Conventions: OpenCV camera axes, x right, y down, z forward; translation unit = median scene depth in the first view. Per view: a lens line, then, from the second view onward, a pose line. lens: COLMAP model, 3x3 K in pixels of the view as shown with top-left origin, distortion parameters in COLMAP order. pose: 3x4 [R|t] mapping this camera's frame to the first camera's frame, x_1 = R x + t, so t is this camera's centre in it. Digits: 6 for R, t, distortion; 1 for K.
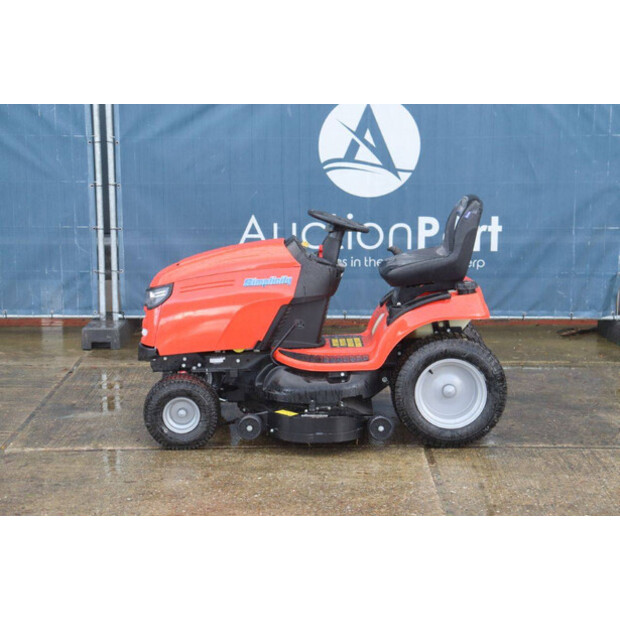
lens RADIAL K [[1341.5, 0, 327.1], [0, 1341.5, 316.1], [0, 0, 1]] dist [0.409801, 0.000000]
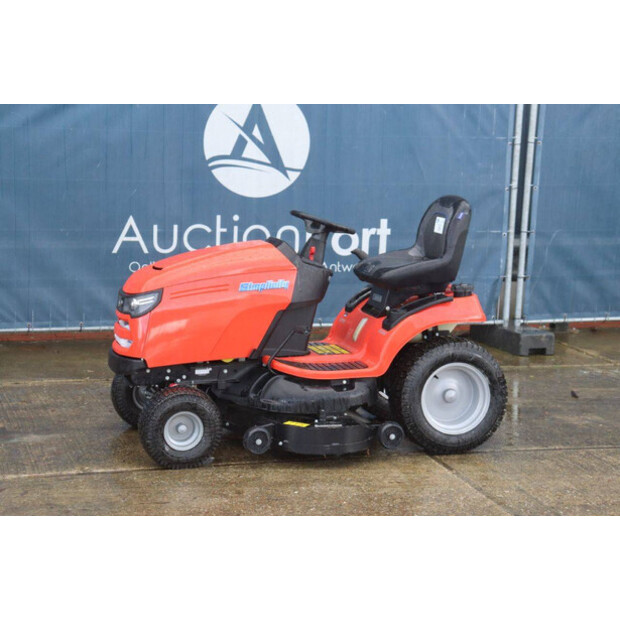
lens RADIAL K [[1501.6, 0, 330.4], [0, 1501.6, 318.8], [0, 0, 1]] dist [0.523362, 0.000000]
pose [[0.959919, -0.016774, 0.279777, -0.291229], [0.019325, 0.999793, -0.006365, 0.004753], [-0.279612, 0.011516, 0.960044, -0.025626]]
